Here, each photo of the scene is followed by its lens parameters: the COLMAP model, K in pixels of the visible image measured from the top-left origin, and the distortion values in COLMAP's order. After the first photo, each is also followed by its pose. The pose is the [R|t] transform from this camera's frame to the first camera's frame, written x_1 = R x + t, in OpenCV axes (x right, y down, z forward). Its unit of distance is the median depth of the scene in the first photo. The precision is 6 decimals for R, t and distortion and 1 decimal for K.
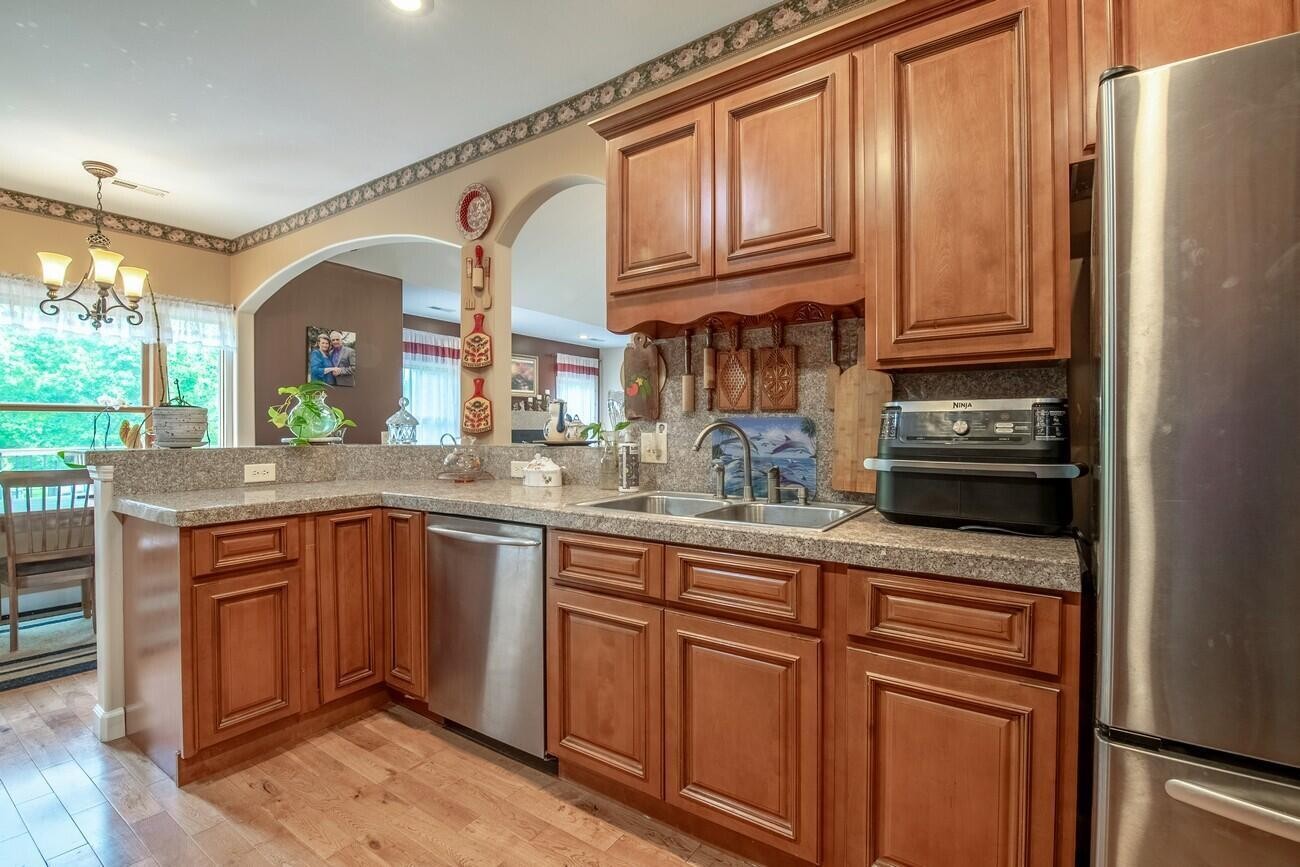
lens RADIAL K [[571.7, 0, 654.9], [0, 571.7, 430.2], [0, 0, 1]] dist [-0.015199, -0.001360]
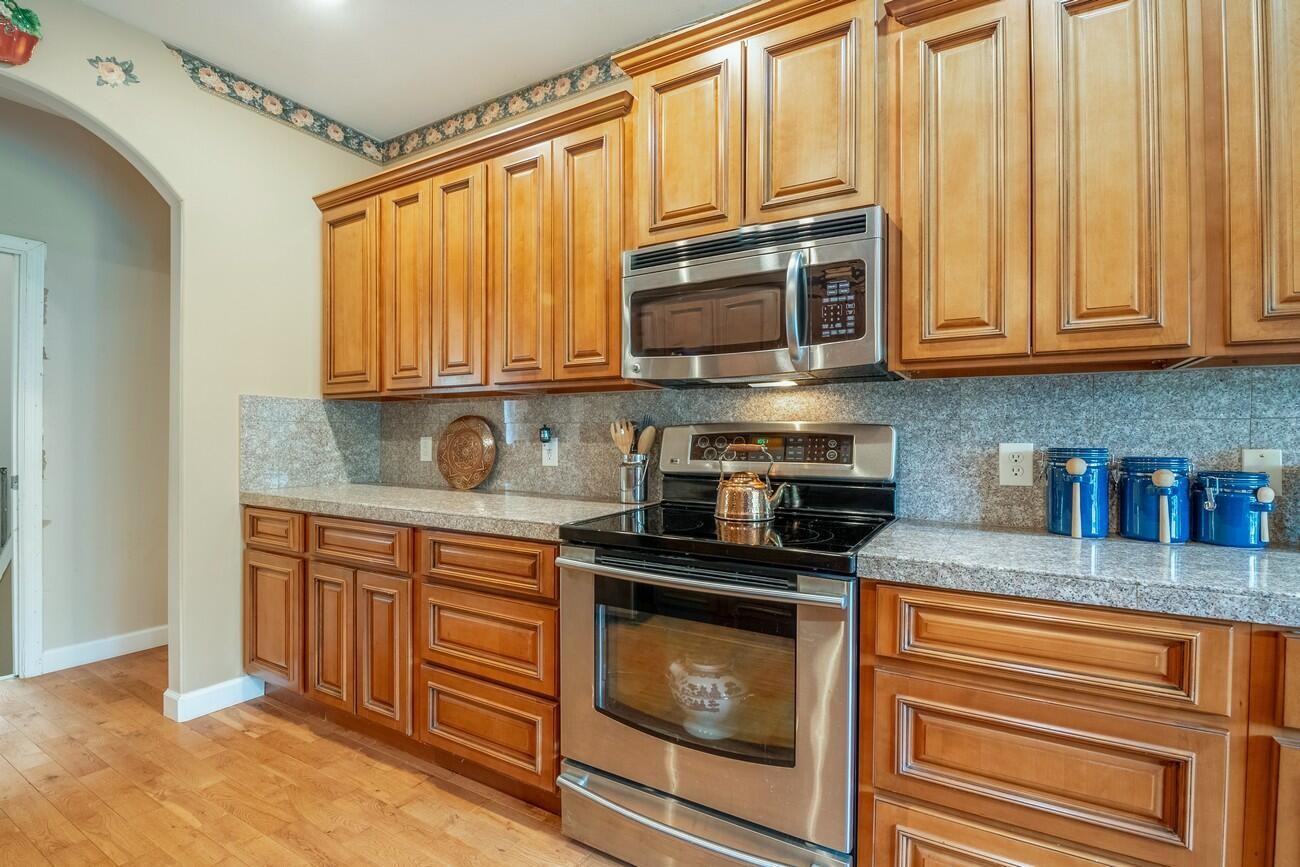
lens RADIAL K [[583.8, 0, 659.2], [0, 583.8, 436.7], [0, 0, 1]] dist [-0.016889, -0.000002]
pose [[0.995796, 0.008066, 0.091239, 0.193707], [-0.008185, 0.999966, 0.000921, -0.001112], [-0.091229, -0.001664, 0.995829, -0.133320]]
